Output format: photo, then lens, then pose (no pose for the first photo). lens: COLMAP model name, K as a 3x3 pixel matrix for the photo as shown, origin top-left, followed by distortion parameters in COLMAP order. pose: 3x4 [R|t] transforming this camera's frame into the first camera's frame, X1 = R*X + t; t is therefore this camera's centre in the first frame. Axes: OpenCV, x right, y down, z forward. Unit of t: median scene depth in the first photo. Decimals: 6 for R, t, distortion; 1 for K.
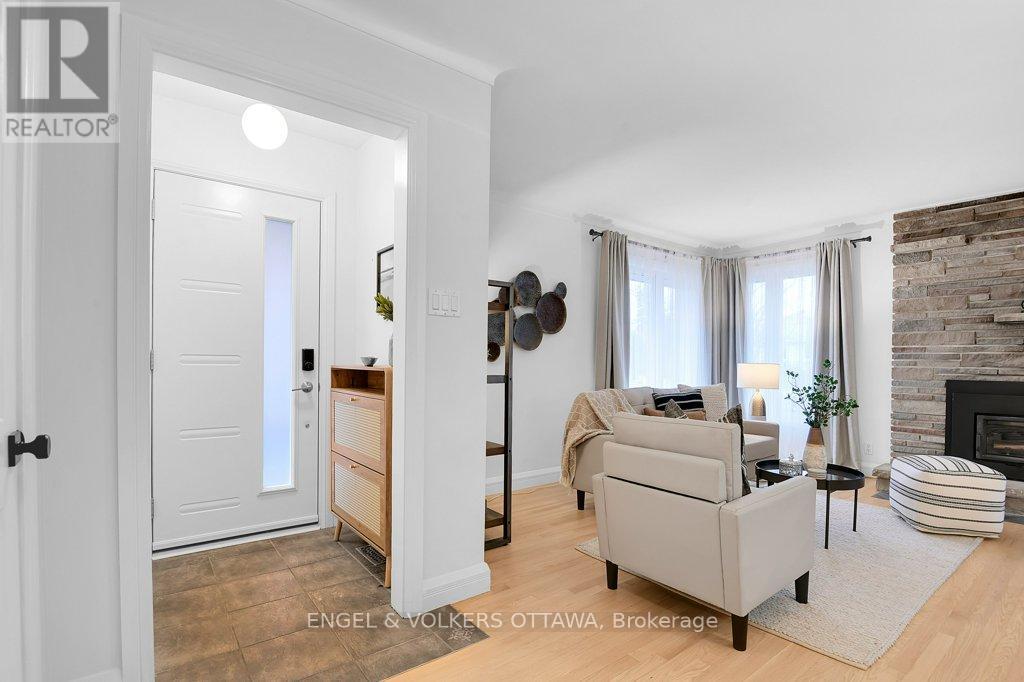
lens RADIAL K [[487.3, 0, 510.8], [0, 487.3, 369.1], [0, 0, 1]] dist [-0.029958, -0.000565]
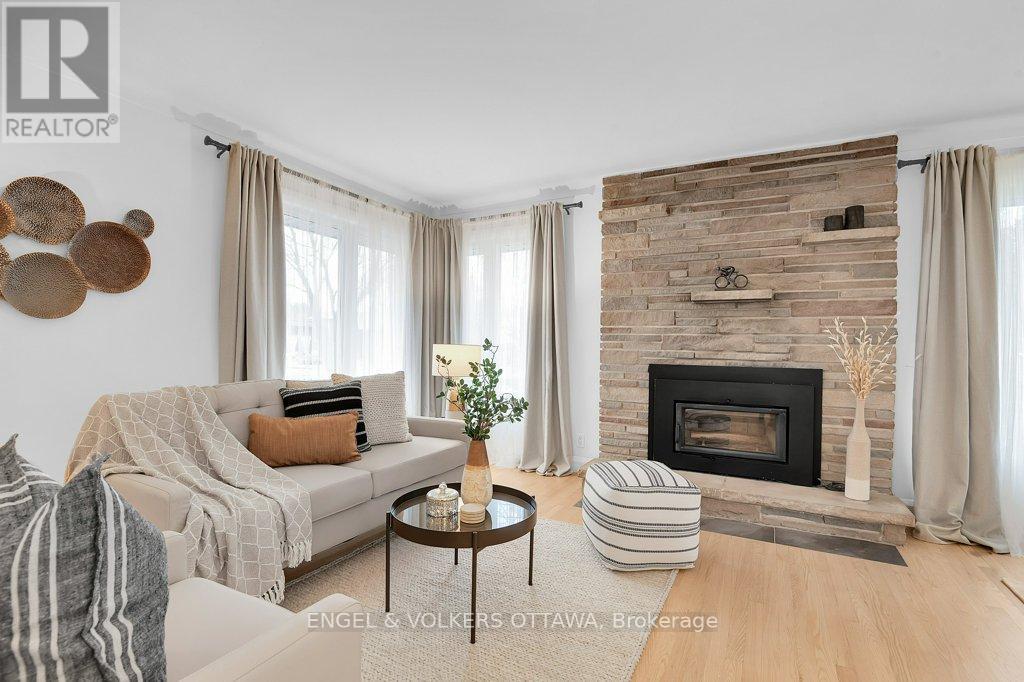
lens RADIAL K [[477.1, 0, 511.0], [0, 477.1, 346.0], [0, 0, 1]] dist [-0.018054, -0.000453]
pose [[0.910885, 0.005815, 0.412618, 0.297100], [-0.002633, 0.999962, -0.008282, -0.003187], [-0.412651, 0.006457, 0.910866, 0.276862]]
